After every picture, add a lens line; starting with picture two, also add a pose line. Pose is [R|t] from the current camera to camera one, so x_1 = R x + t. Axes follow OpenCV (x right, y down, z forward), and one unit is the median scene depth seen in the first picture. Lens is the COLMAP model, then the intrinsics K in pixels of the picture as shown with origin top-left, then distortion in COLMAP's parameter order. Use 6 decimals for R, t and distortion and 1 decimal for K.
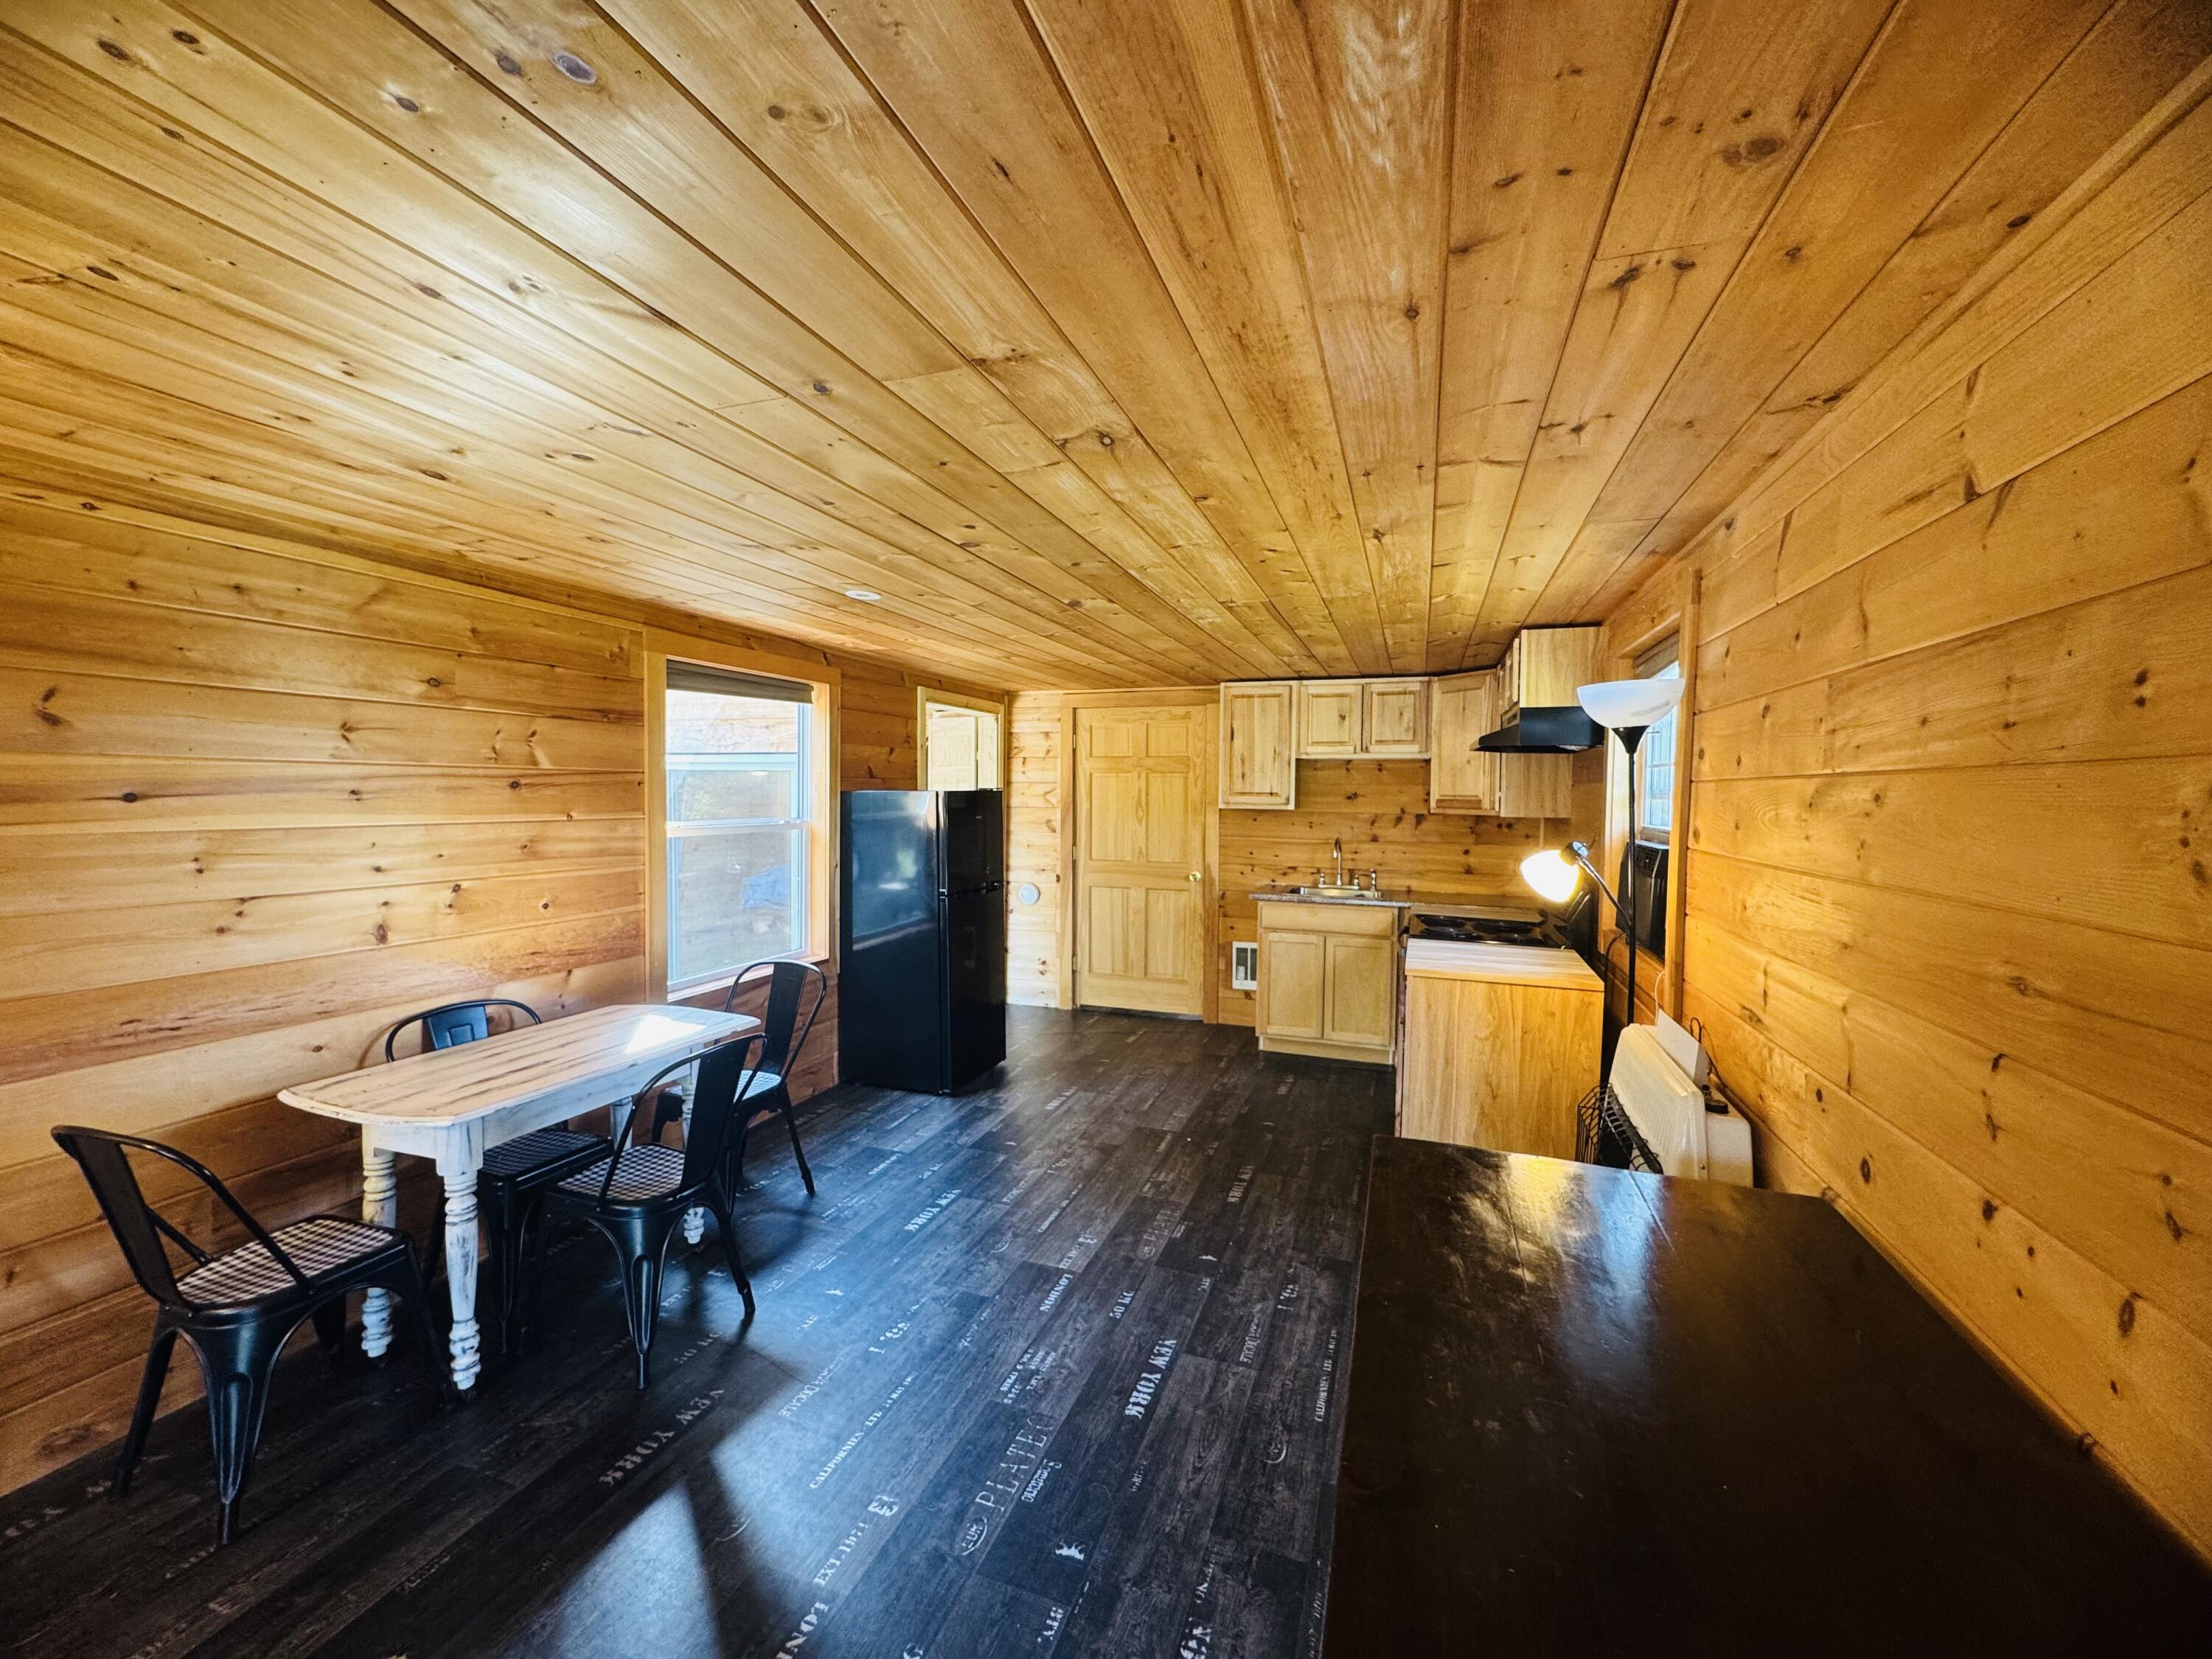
lens RADIAL K [[885.6, 0, 1106.4], [0, 885.6, 830.1], [0, 0, 1]] dist [-0.003545, -0.000092]
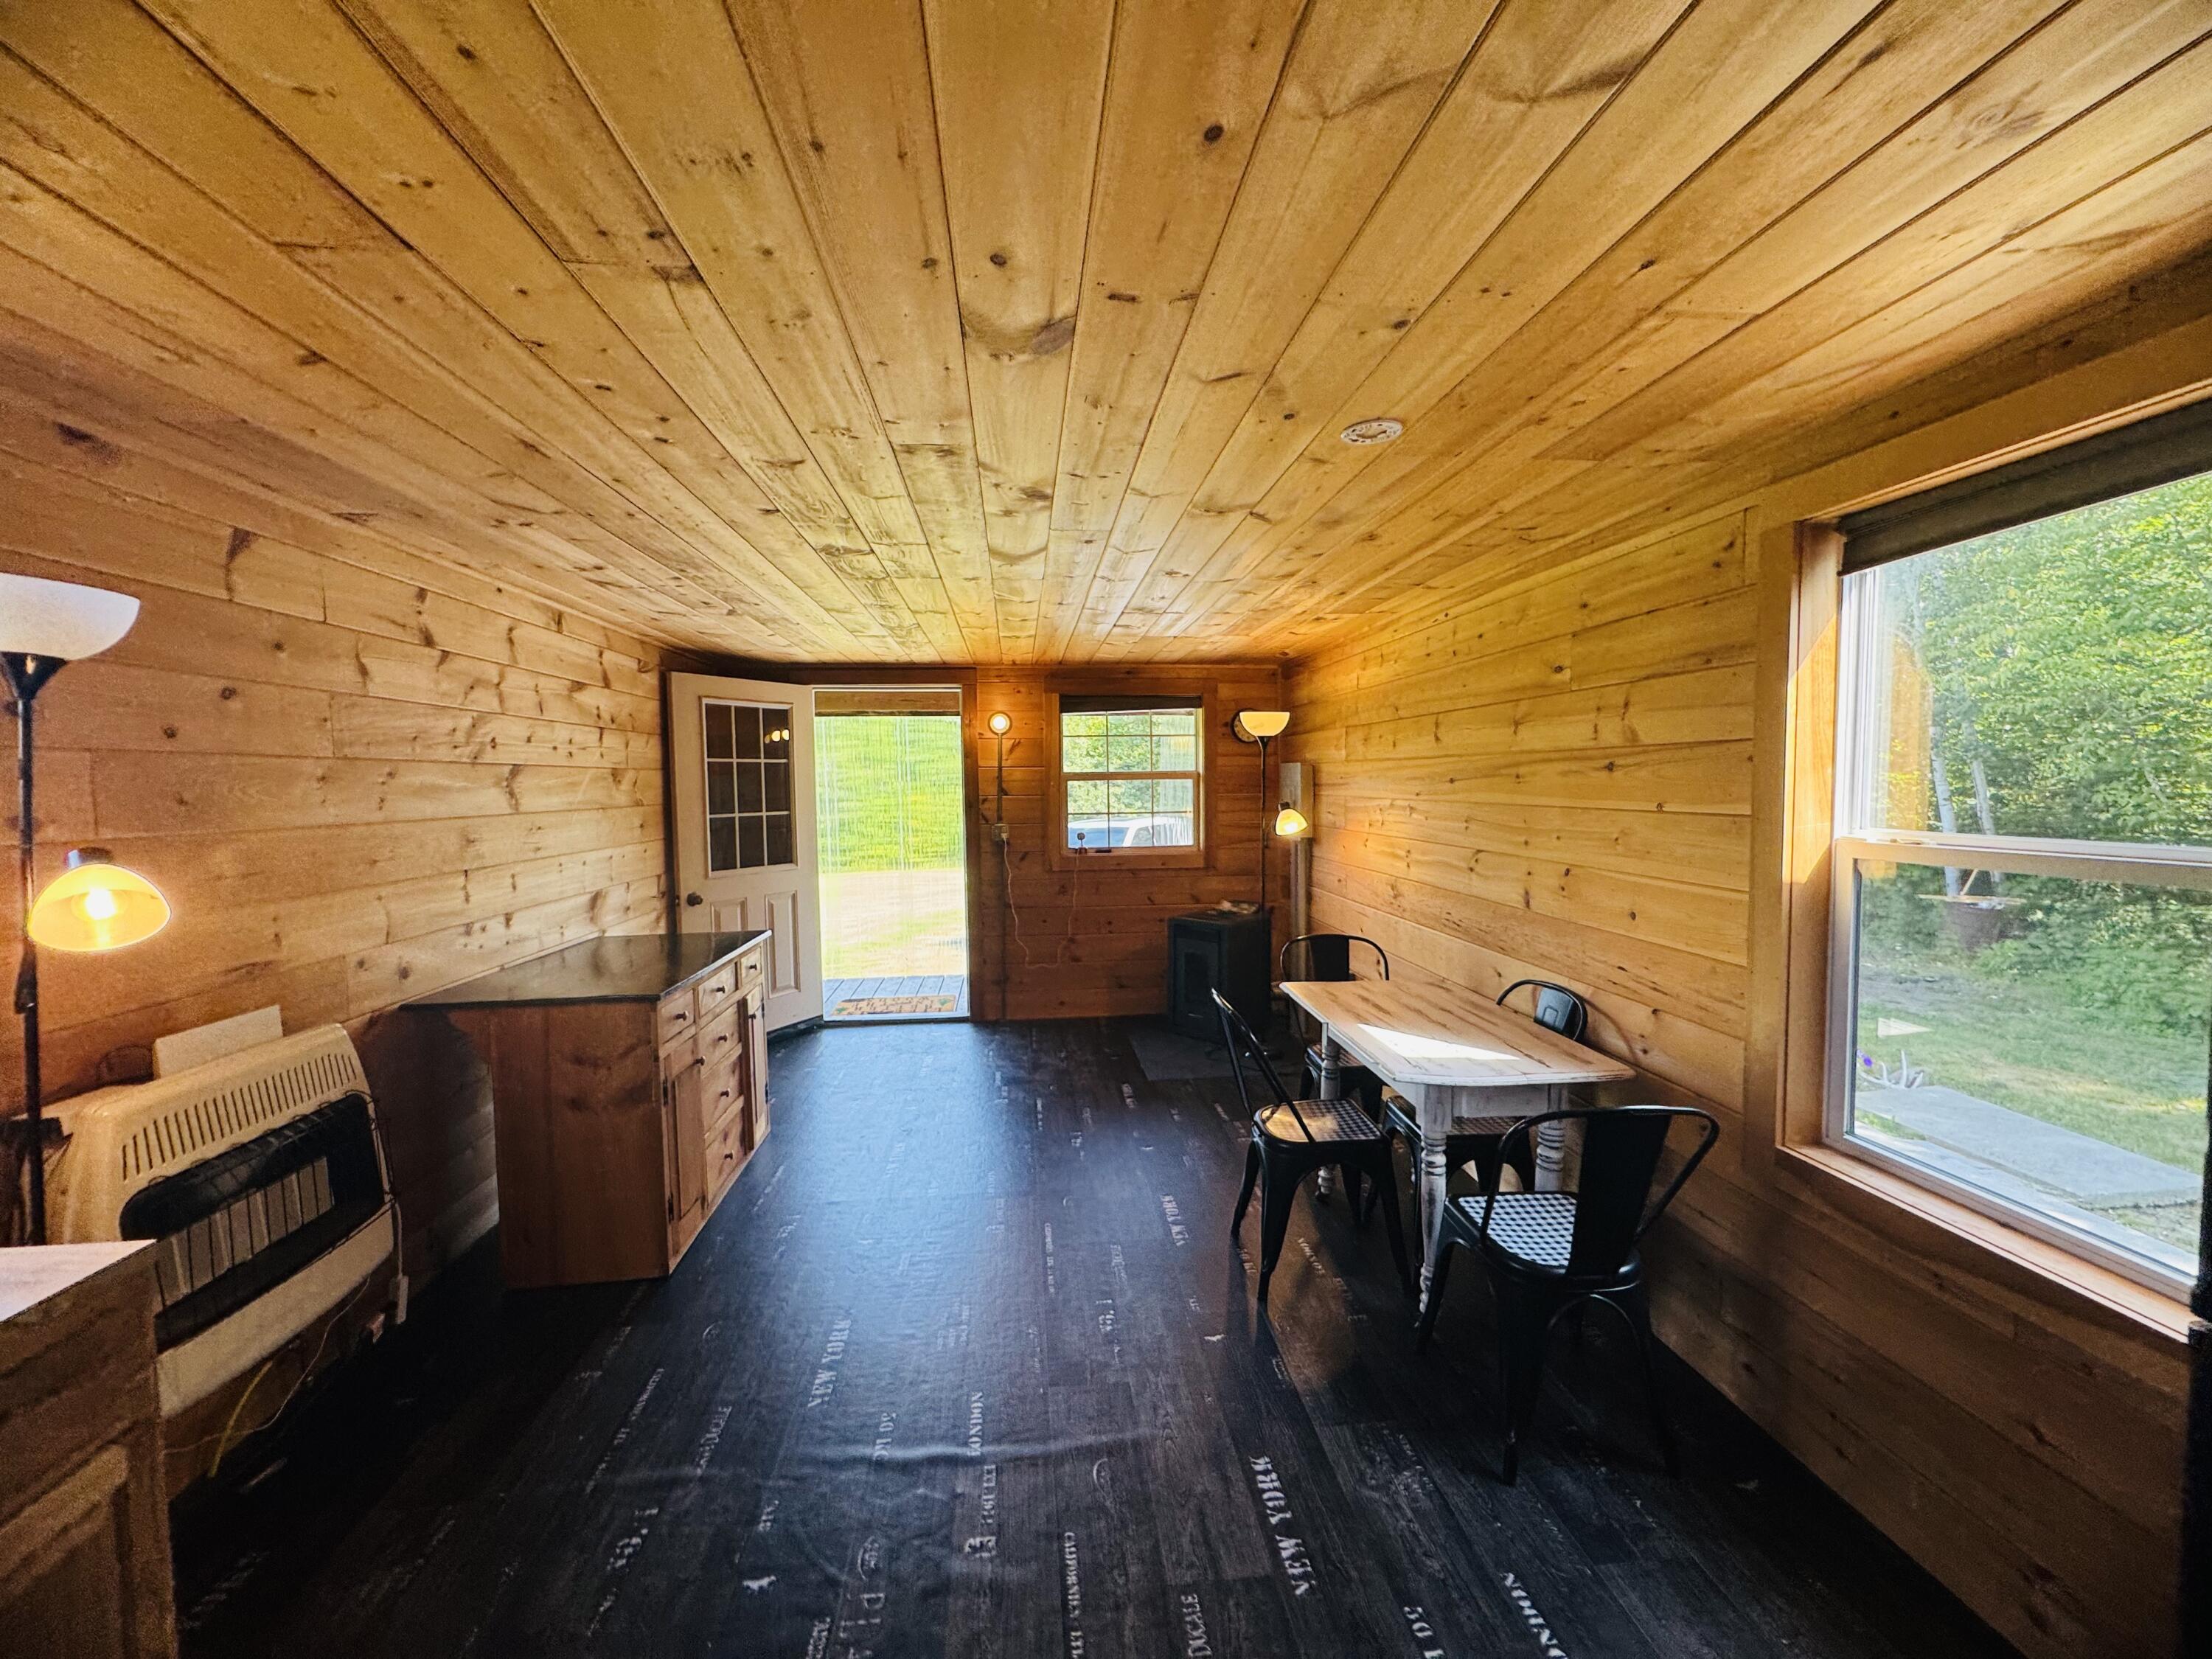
lens RADIAL K [[885.6, 0, 1110.5], [0, 885.6, 826.4], [0, 0, 1]] dist [-0.003545, -0.000092]
pose [[-0.904771, 0.020641, -0.425397, 0.199341], [-0.017437, 0.996192, 0.085423, -0.080433], [0.425541, 0.084706, -0.900966, 2.185667]]
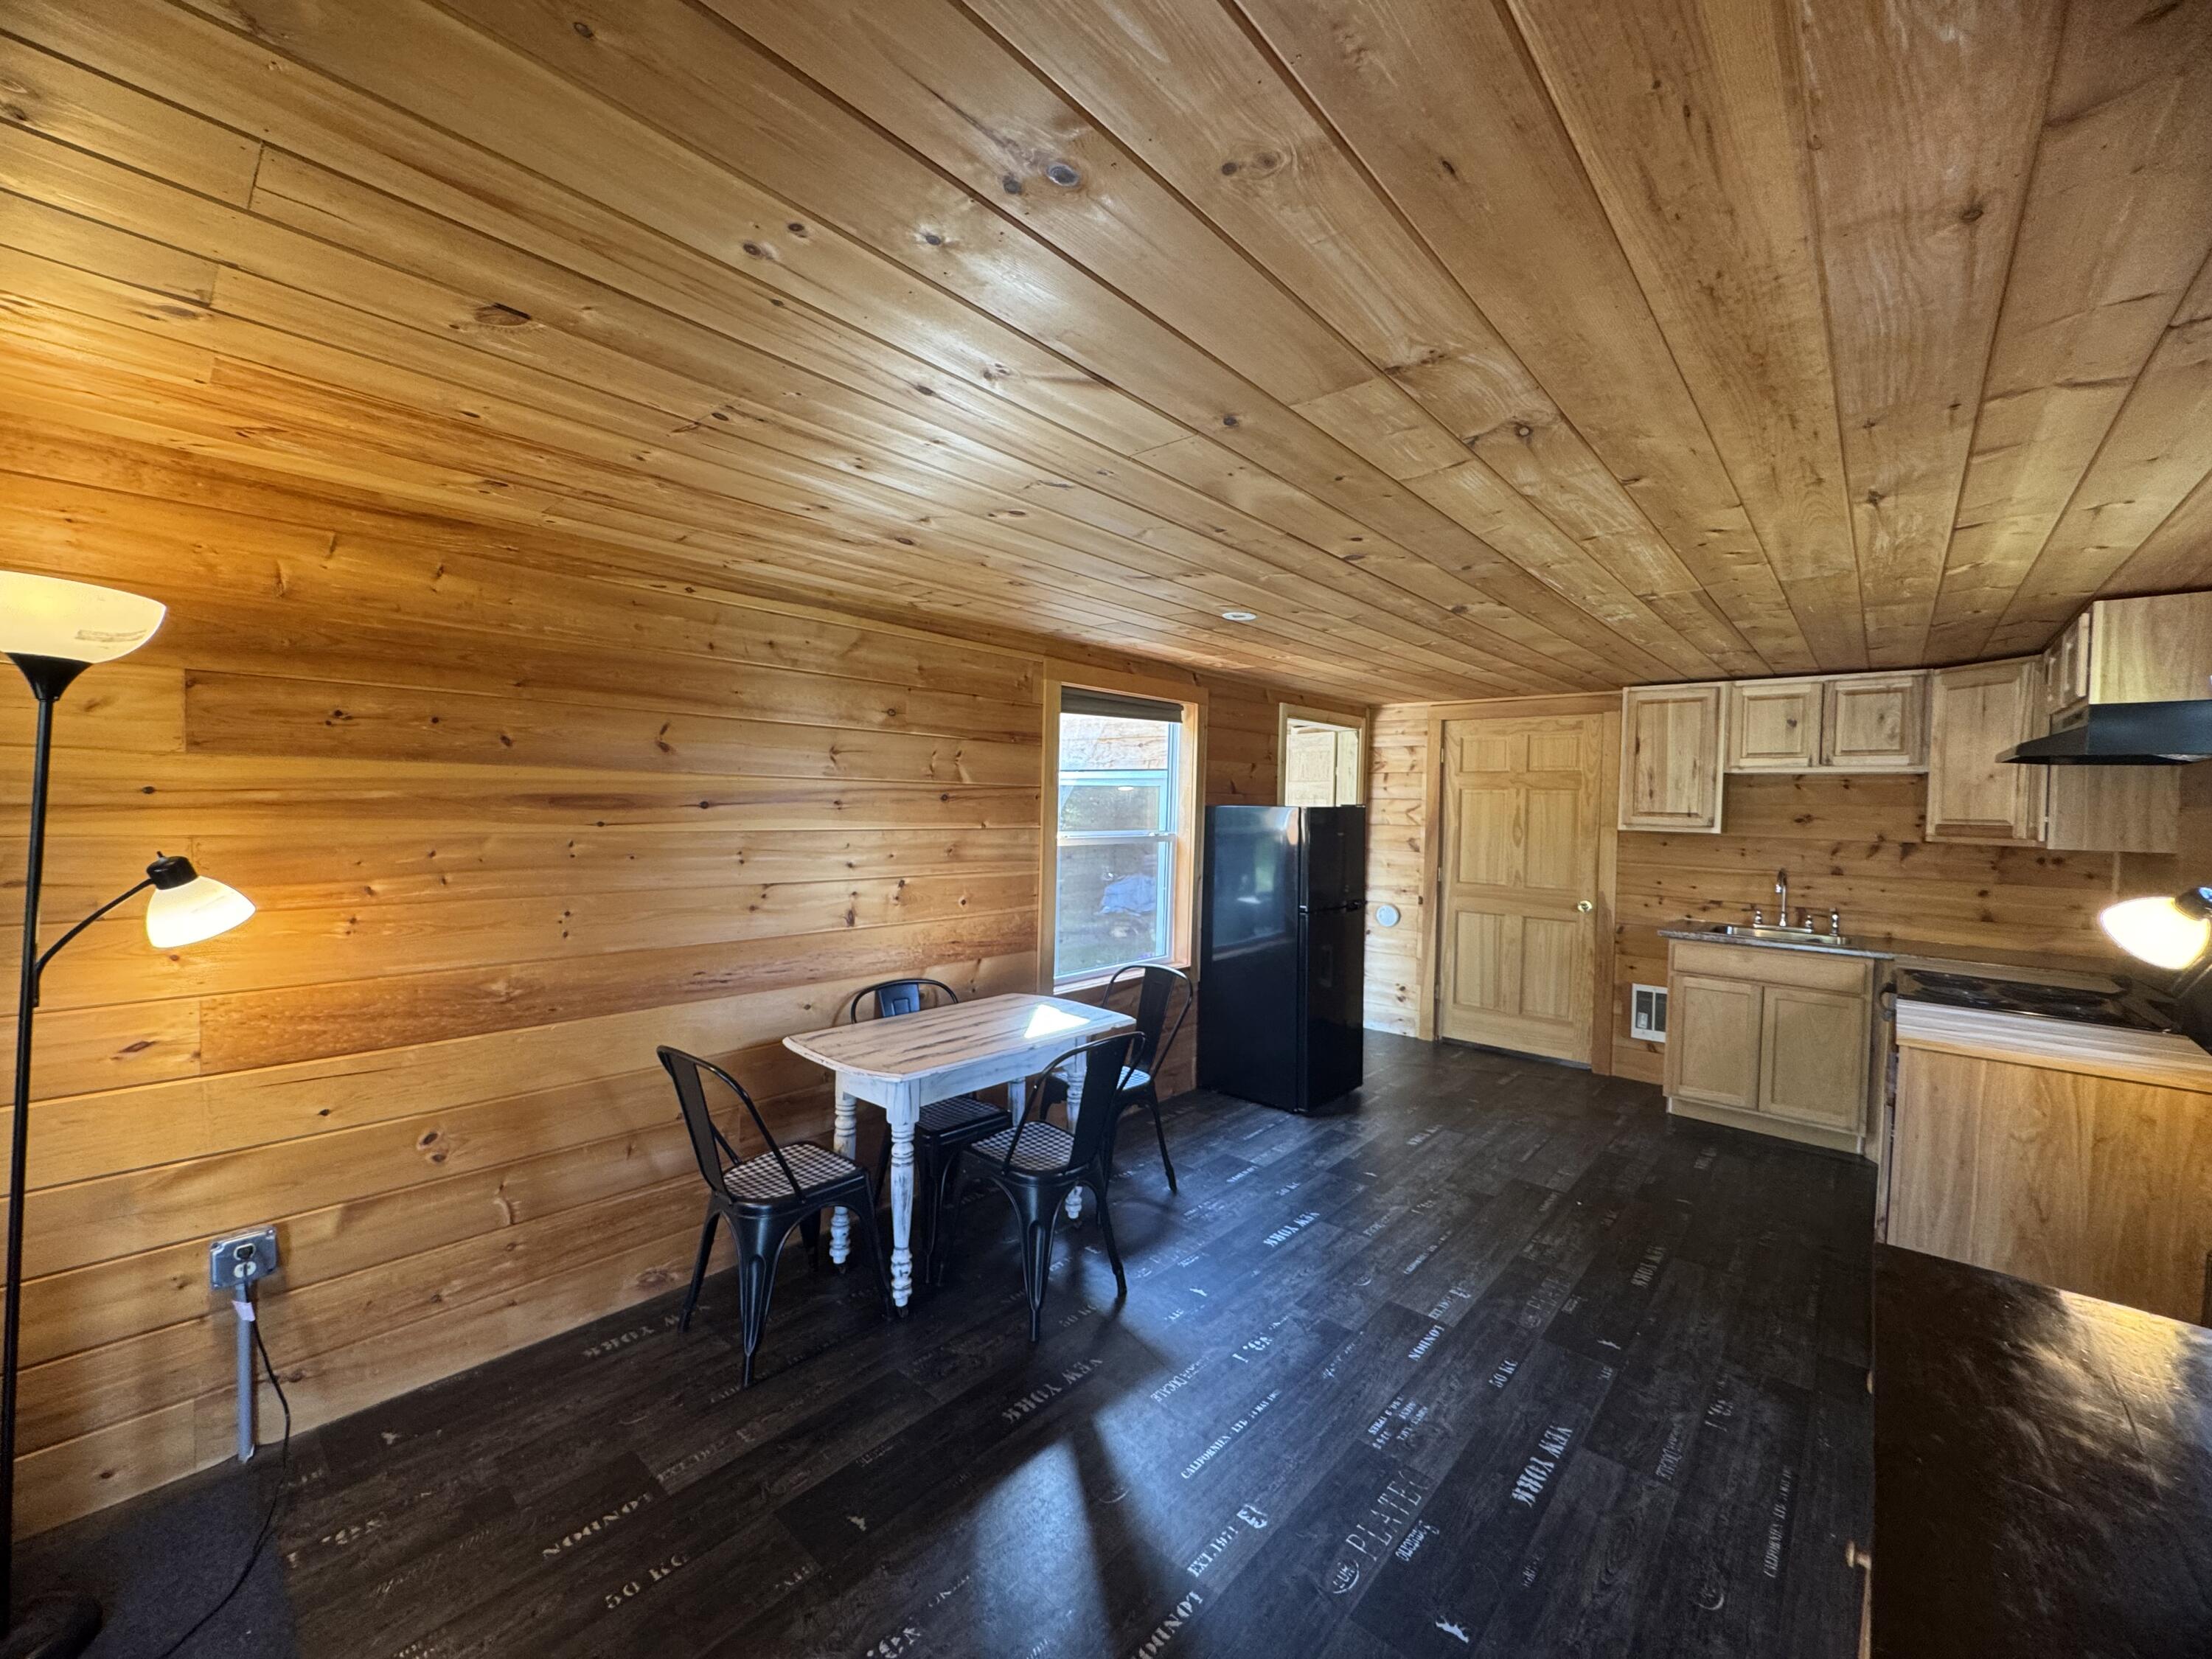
lens RADIAL K [[885.6, 0, 1106.2], [0, 885.6, 830.1], [0, 0, 1]] dist [-0.003545, -0.000092]
pose [[0.925638, 0.021324, -0.377808, -0.035592], [-0.027875, 0.999541, -0.011880, 0.000079], [0.377381, 0.021528, 0.925808, -0.009236]]
